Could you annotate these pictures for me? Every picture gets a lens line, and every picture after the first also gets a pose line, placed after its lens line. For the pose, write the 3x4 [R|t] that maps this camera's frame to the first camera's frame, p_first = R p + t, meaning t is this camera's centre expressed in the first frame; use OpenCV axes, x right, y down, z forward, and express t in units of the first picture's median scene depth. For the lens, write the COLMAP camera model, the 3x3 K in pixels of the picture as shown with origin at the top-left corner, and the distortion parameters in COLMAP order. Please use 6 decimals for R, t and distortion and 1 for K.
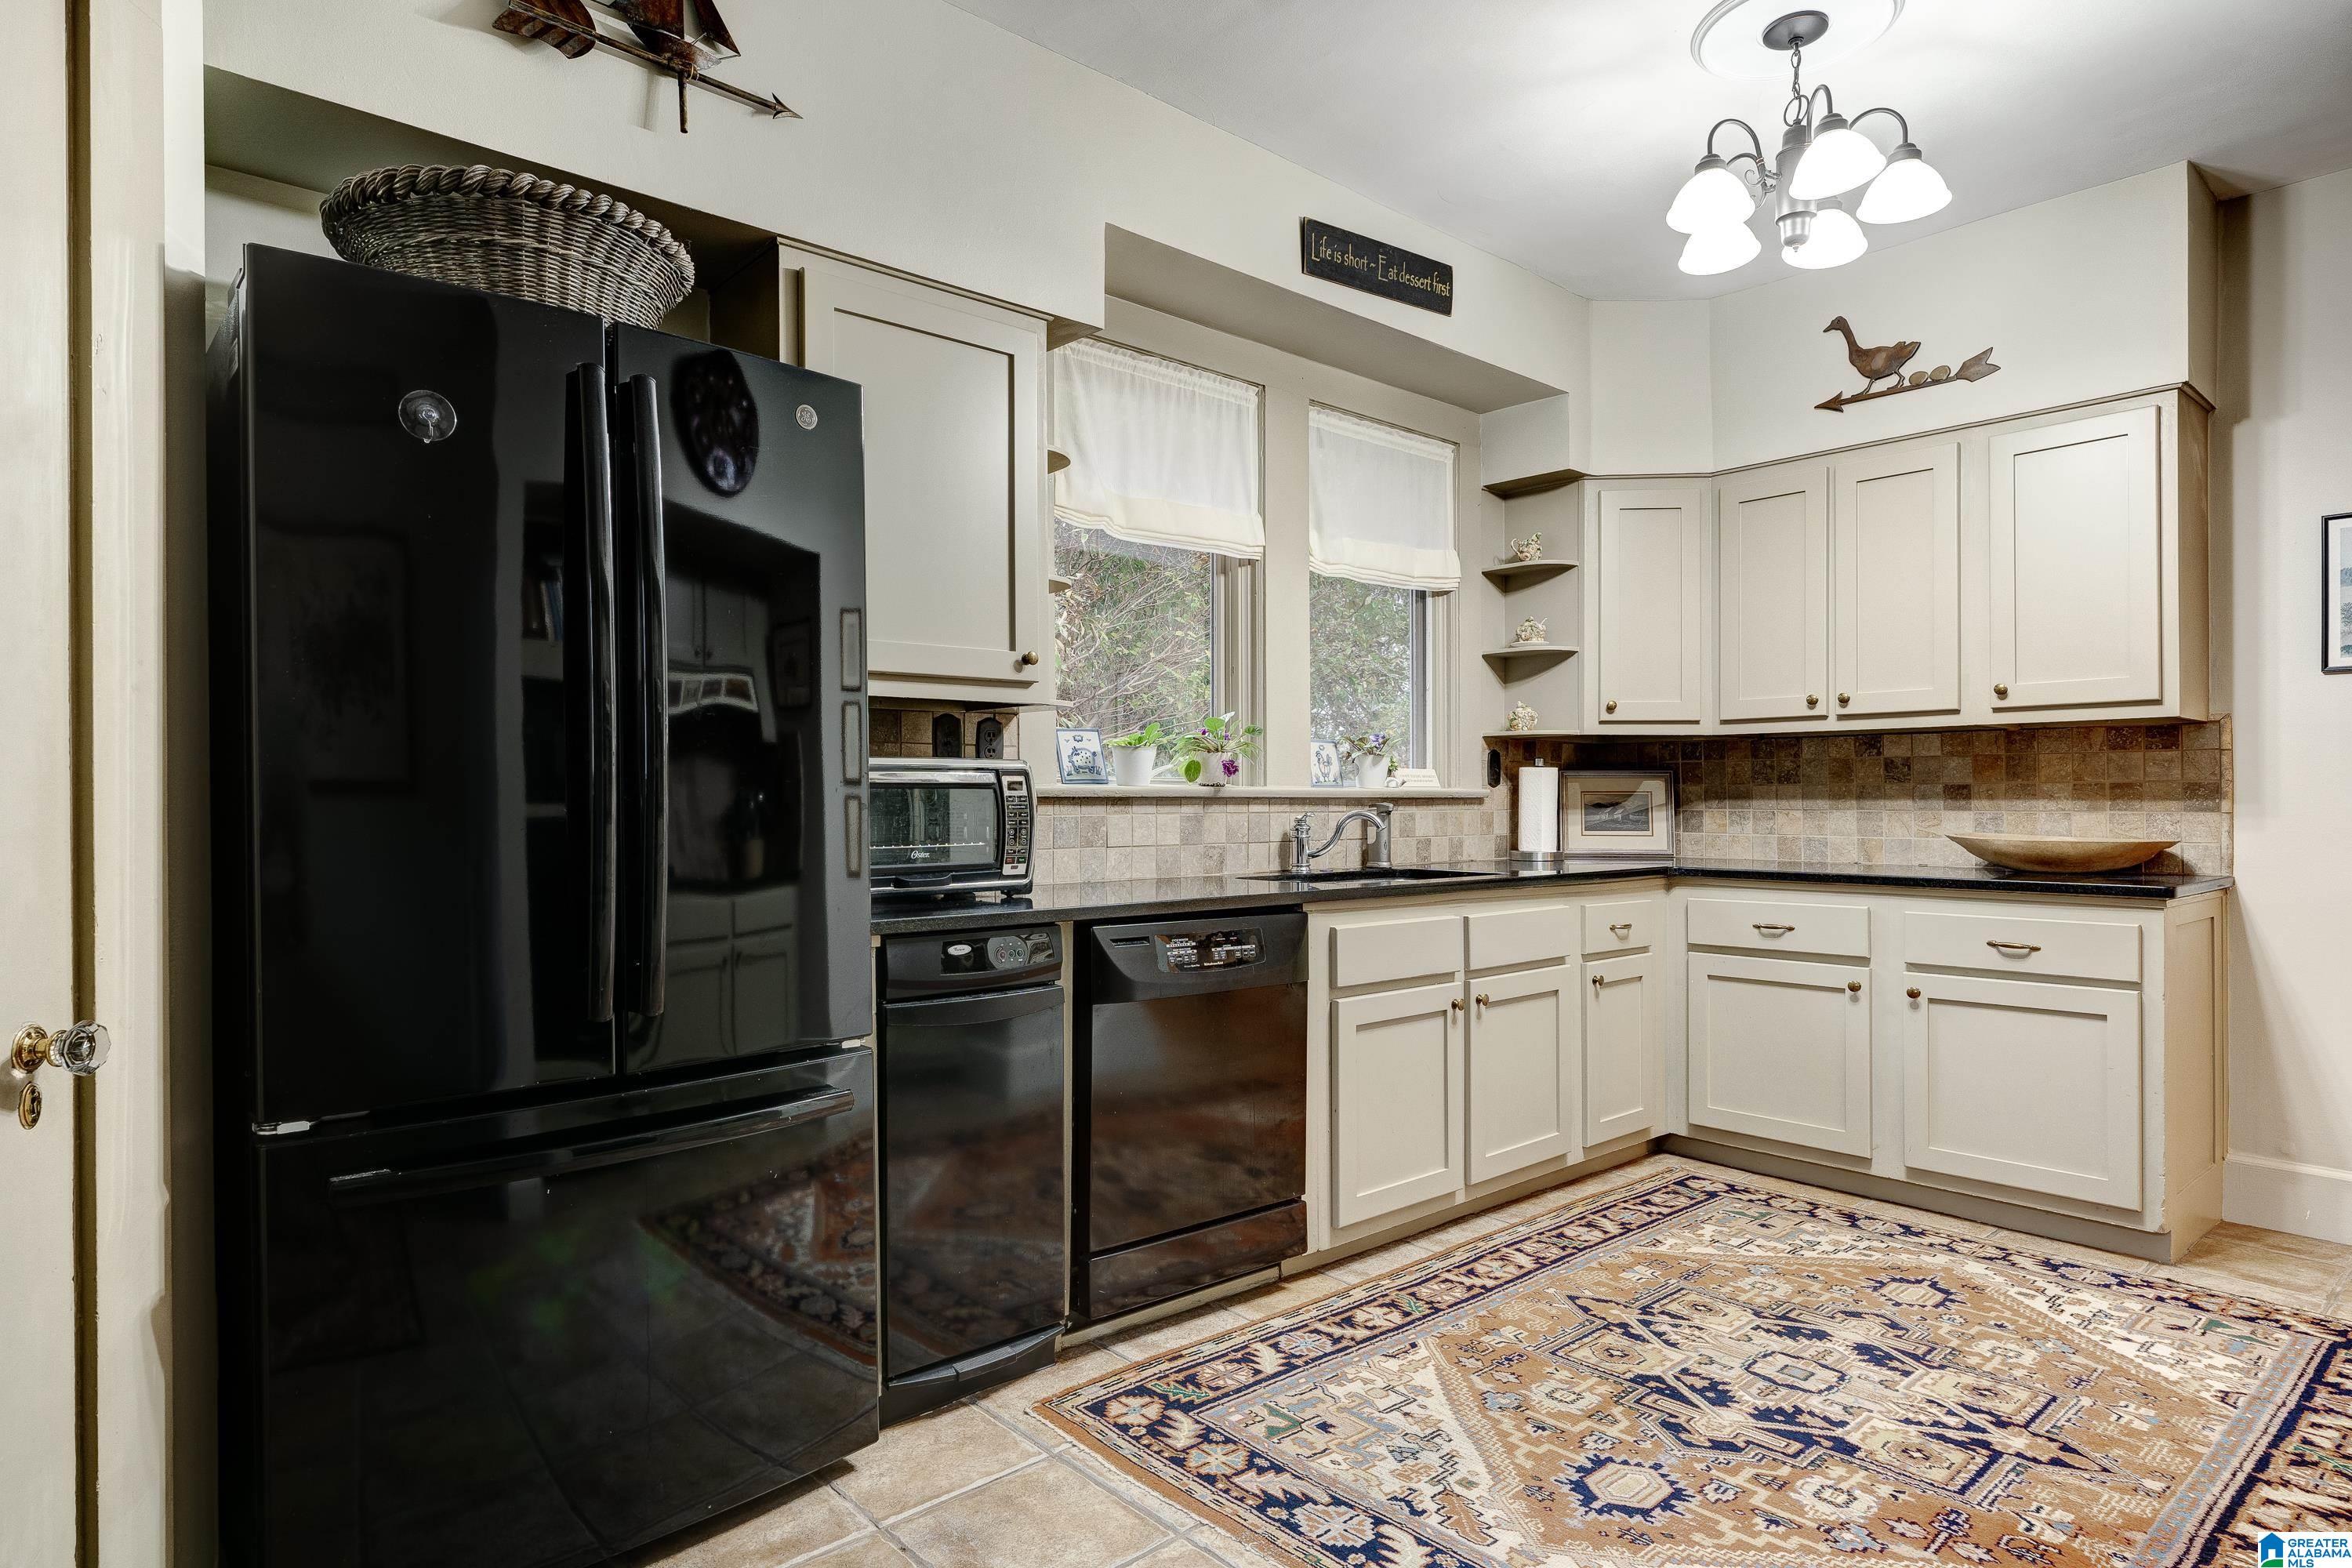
lens RADIAL K [[1327.9, 0, 1176.3], [0, 1327.9, 794.6], [0, 0, 1]] dist [-0.000435, 0.000506]
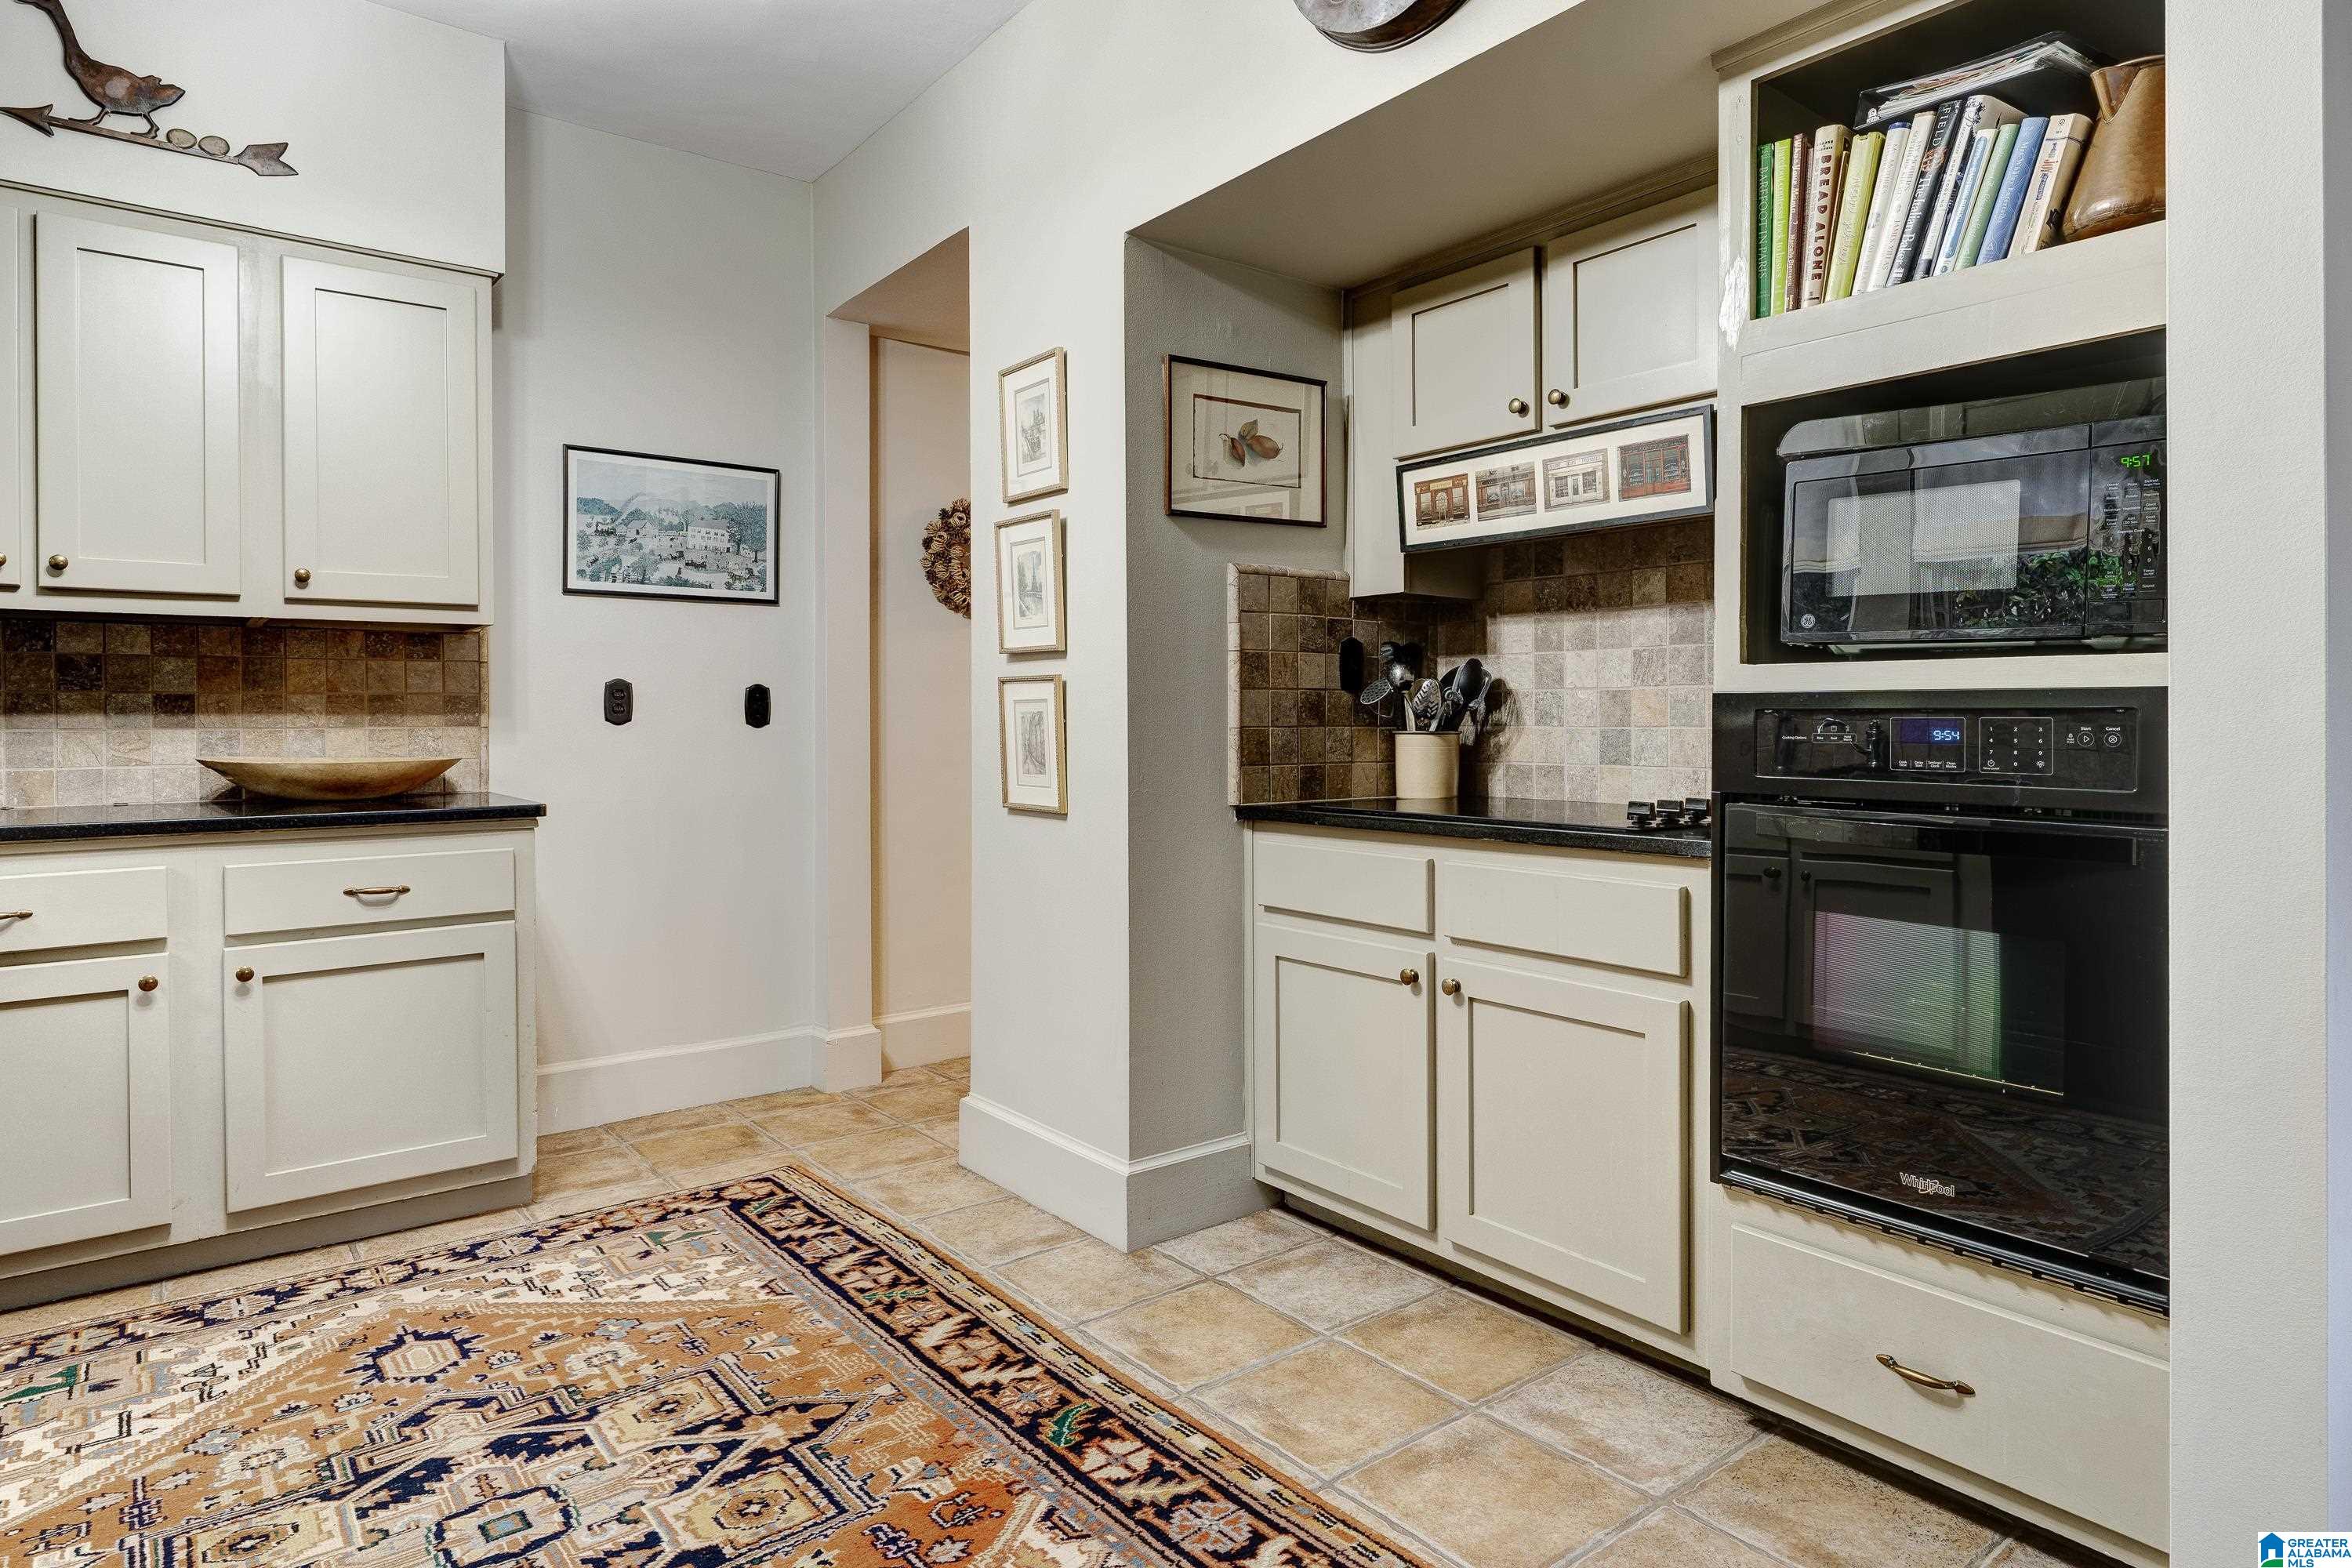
lens RADIAL K [[1327.9, 0, 1168.6], [0, 1327.9, 719.4], [0, 0, 1]] dist [-0.000435, 0.000506]
pose [[0.048841, -0.002533, 0.998803, -0.169014], [-0.001356, 0.999996, 0.002602, 0.005043], [-0.998806, -0.001482, 0.048838, 0.481205]]
